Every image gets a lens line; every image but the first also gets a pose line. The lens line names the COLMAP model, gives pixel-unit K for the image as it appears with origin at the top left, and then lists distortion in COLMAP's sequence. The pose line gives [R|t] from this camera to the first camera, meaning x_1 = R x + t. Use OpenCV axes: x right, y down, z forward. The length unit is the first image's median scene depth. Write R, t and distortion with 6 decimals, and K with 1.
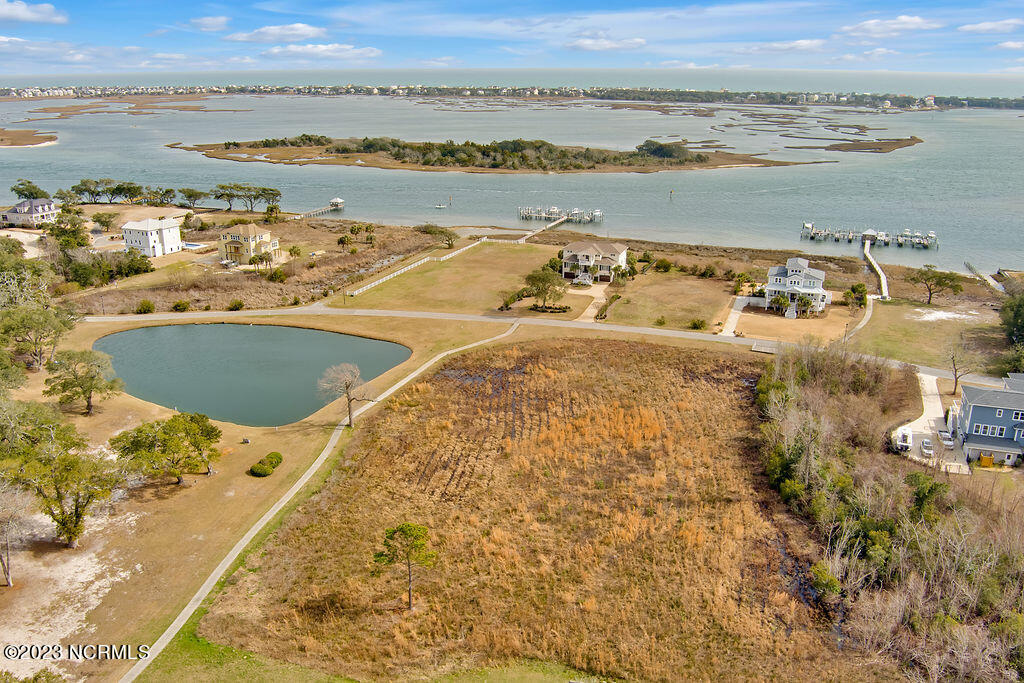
lens RADIAL K [[842.6, 0, 512.0], [0, 842.6, 341.5], [0, 0, 1]] dist [-0.084068, 0.039057]
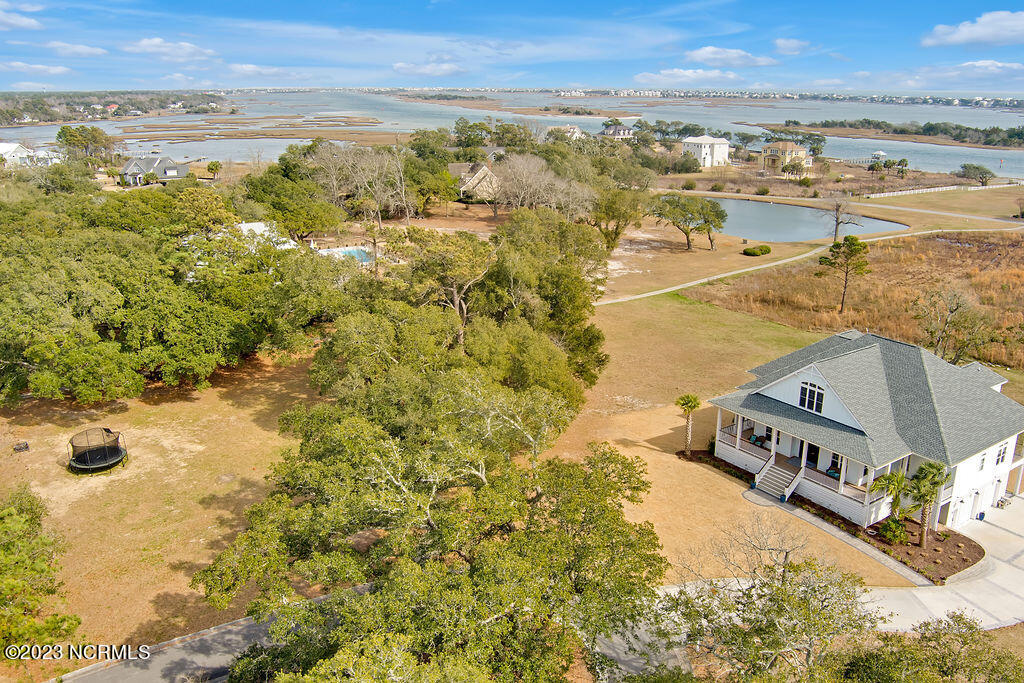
lens RADIAL K [[842.6, 0, 512.0], [0, 842.6, 341.5], [0, 0, 1]] dist [-0.084068, 0.039057]
pose [[0.800794, 0.179529, -0.571400, 0.061582], [-0.192263, 0.980582, 0.038641, 0.124922], [0.567242, 0.078916, 0.819762, -0.088531]]
